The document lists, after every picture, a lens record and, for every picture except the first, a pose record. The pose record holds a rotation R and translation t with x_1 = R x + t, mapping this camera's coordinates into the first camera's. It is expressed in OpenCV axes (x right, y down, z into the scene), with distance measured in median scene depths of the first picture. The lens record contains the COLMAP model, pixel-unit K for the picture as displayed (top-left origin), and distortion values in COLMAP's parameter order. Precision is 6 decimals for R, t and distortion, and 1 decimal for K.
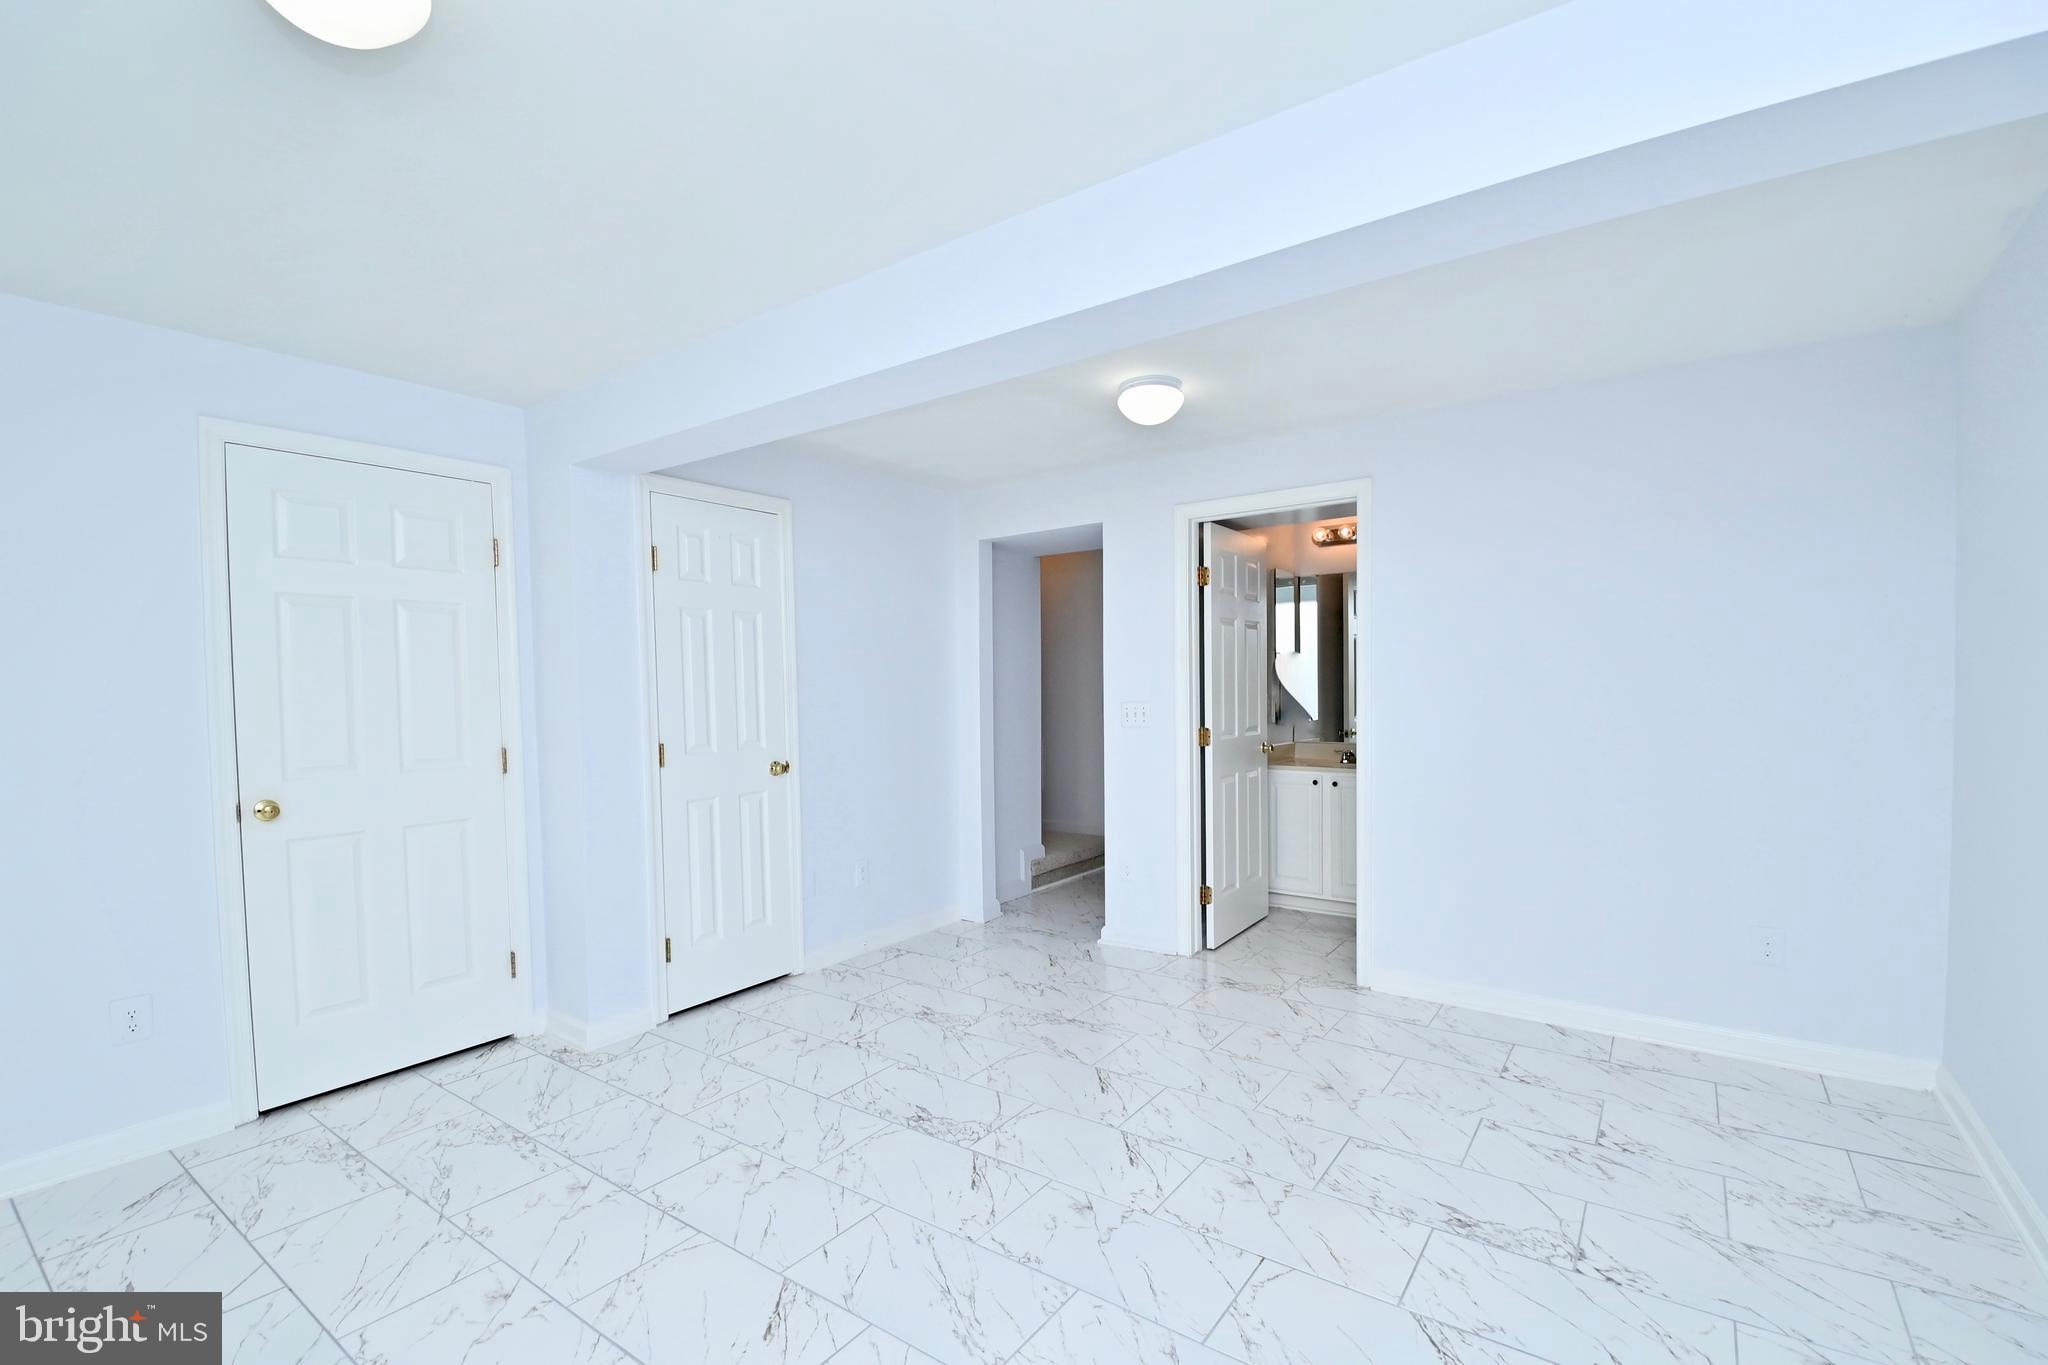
lens RADIAL K [[899.8, 0, 1035.0], [0, 899.8, 710.8], [0, 0, 1]] dist [0.015116, -0.020560]
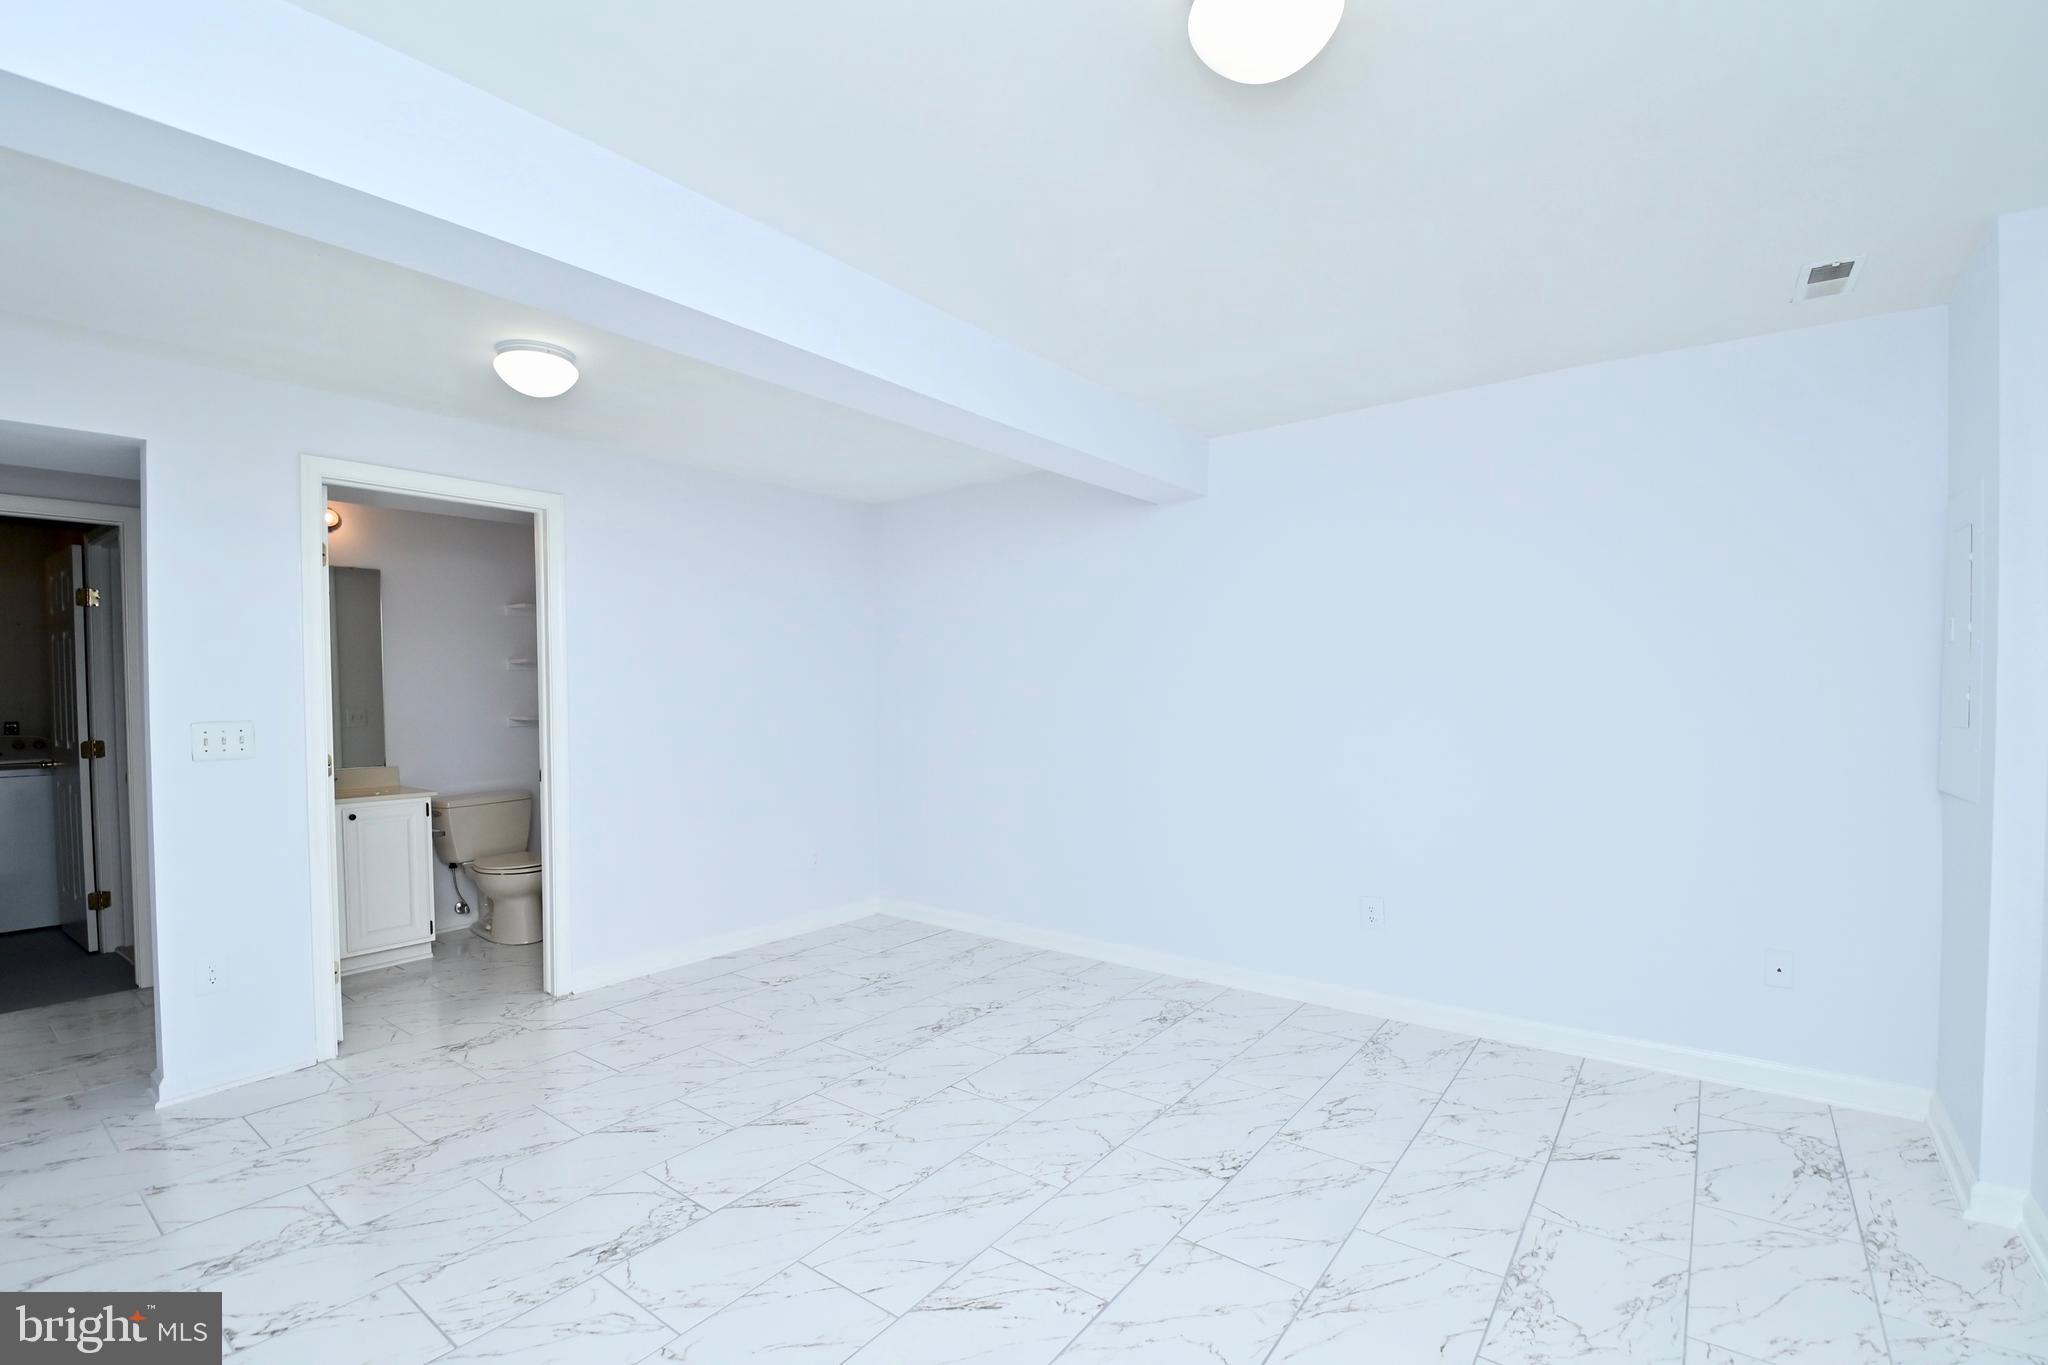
lens RADIAL K [[899.8, 0, 1035.0], [0, 899.8, 710.8], [0, 0, 1]] dist [0.015116, -0.020560]
pose [[0.032085, -0.009117, 0.999444, -0.851789], [0.041144, 0.999123, 0.007793, 0.000062], [-0.998638, 0.040871, 0.032432, 0.573252]]
